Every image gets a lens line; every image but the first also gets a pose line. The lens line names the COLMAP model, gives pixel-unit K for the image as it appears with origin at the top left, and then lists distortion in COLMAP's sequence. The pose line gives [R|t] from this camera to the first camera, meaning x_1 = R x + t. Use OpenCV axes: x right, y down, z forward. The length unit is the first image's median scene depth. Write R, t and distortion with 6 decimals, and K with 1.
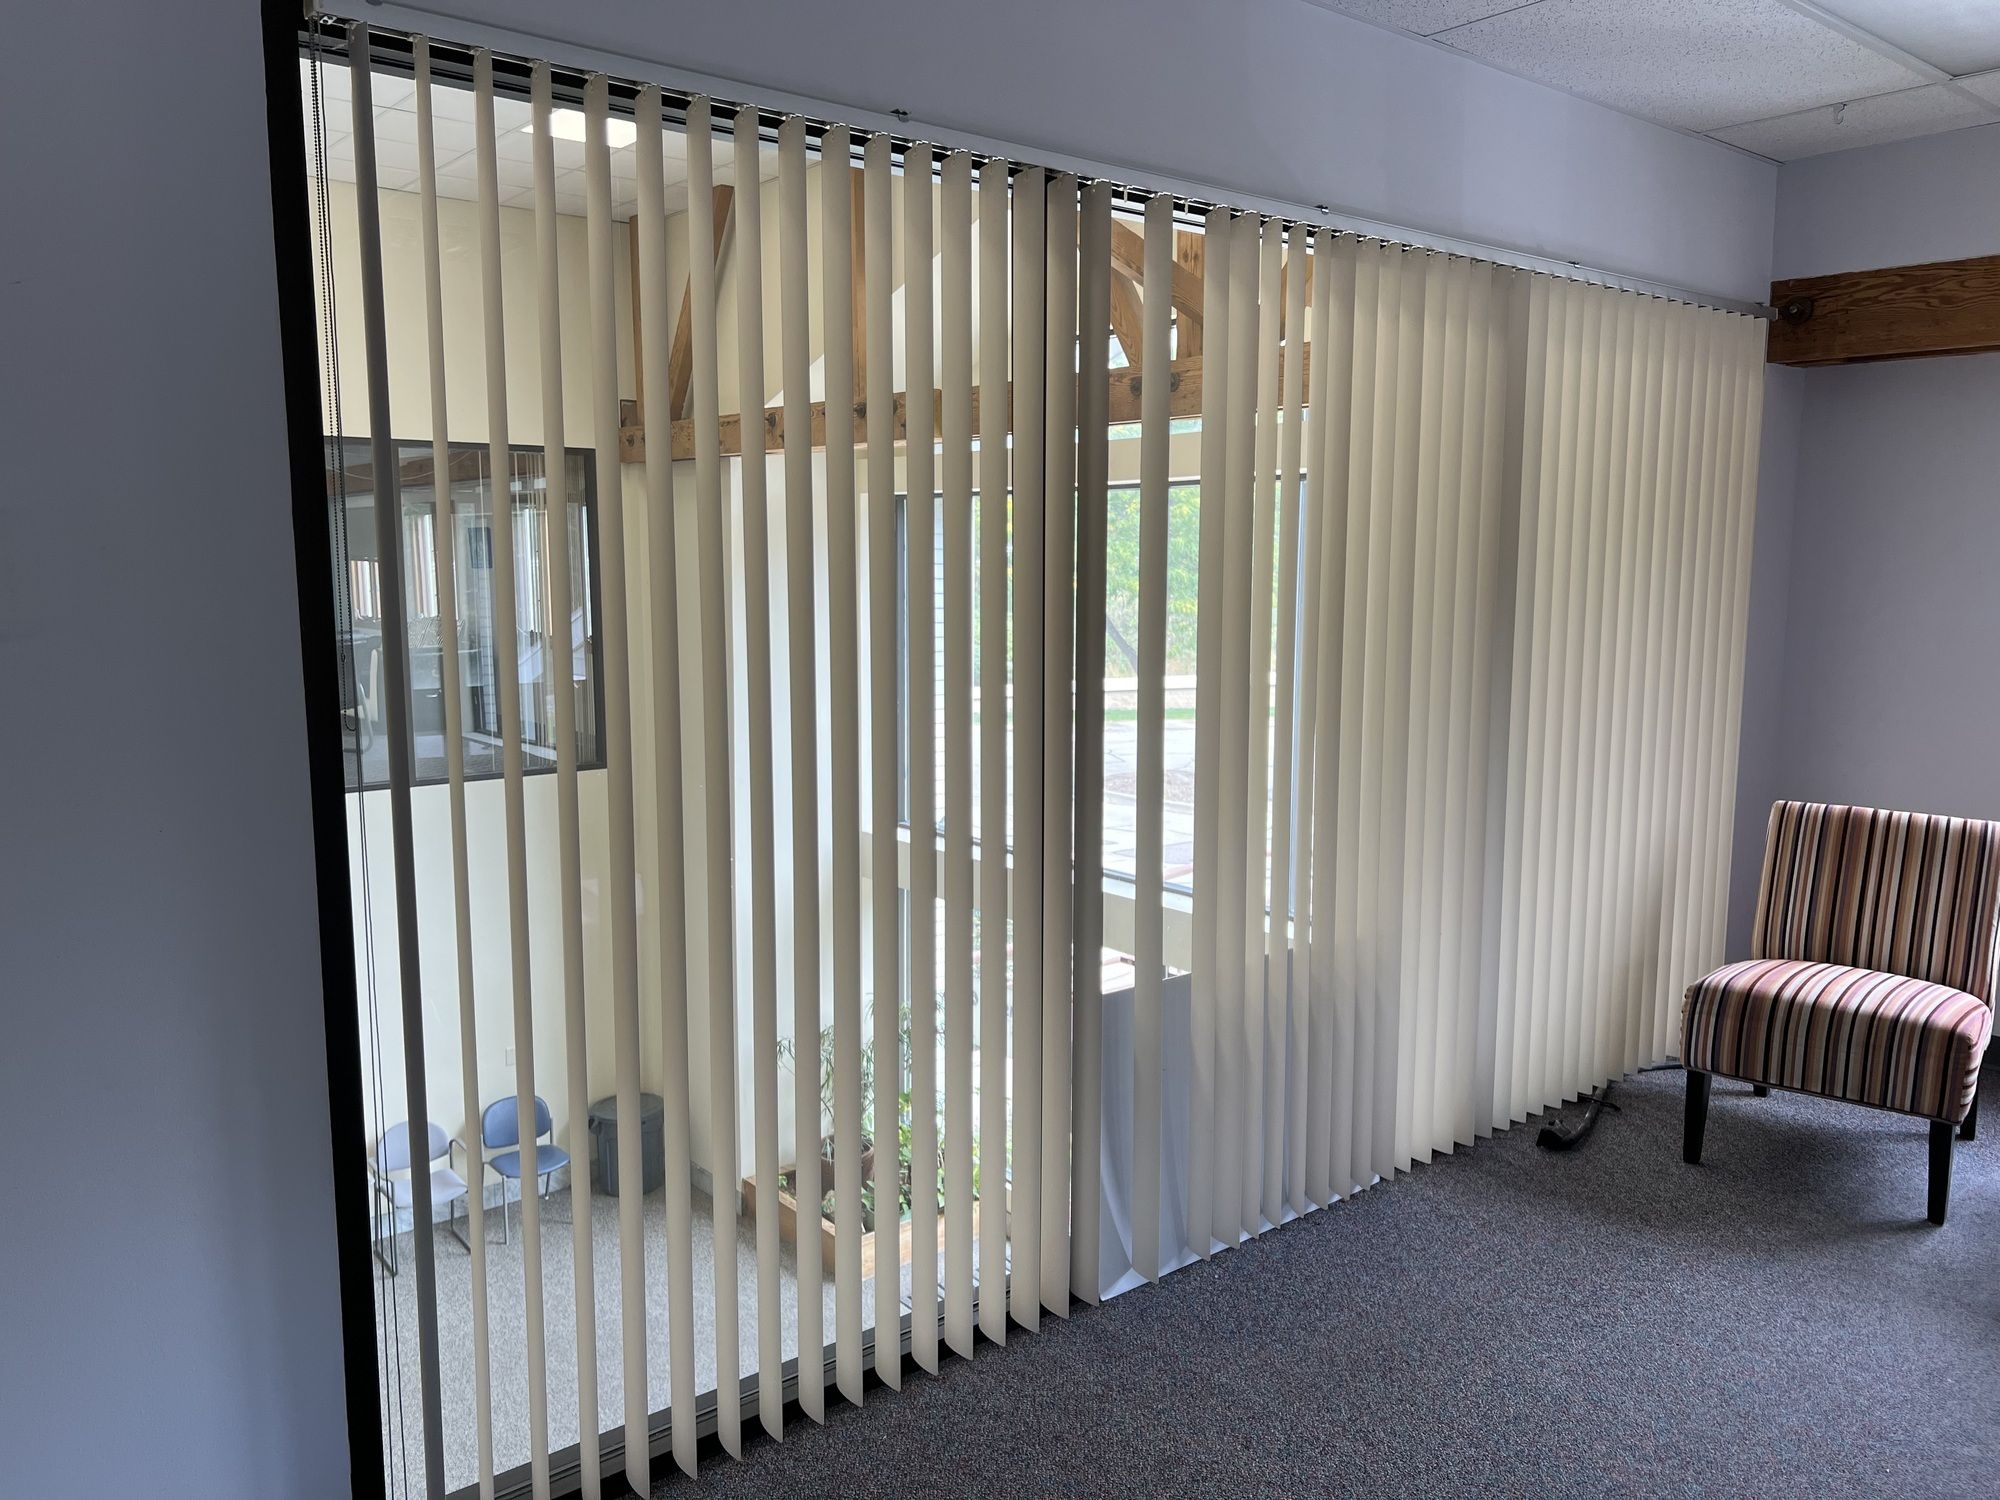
lens RADIAL K [[1498.9, 0, 1000.0], [0, 1498.9, 750.0], [0, 0, 1]] dist [0.051547, -0.063898]
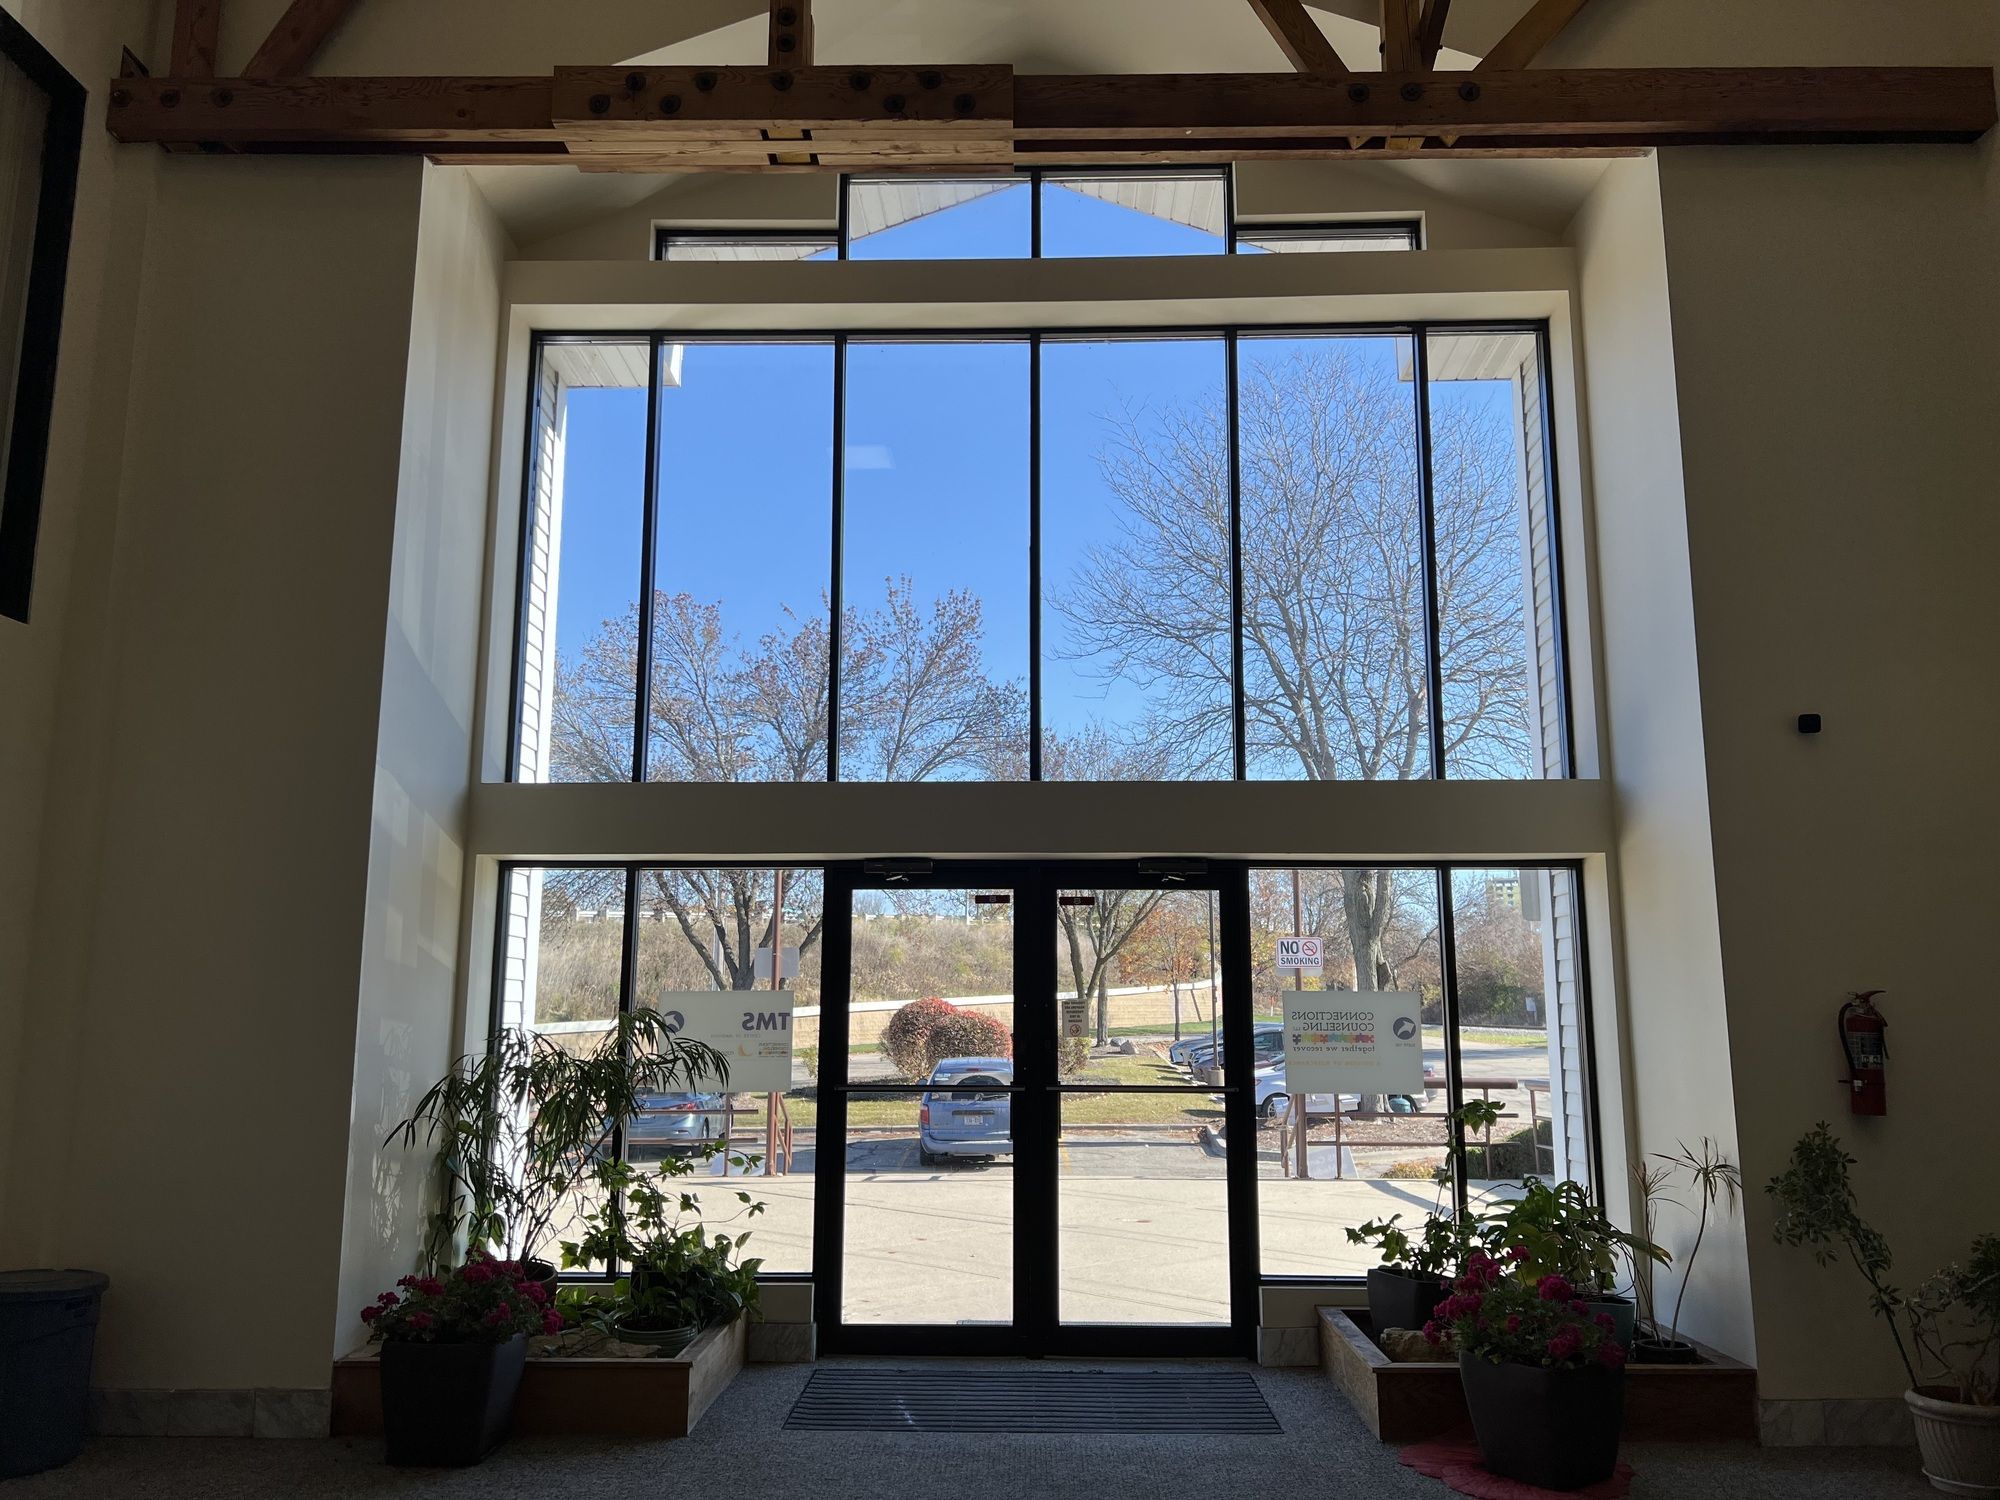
lens RADIAL K [[1500.9, 0, 1012.2], [0, 1500.9, 737.1], [0, 0, 1]] dist [0.043477, -0.058892]
pose [[0.652524, 0.127166, 0.747021, -0.434387], [0.101269, 0.962341, -0.252279, 0.223099], [-0.750970, 0.240268, 0.615073, 0.422865]]
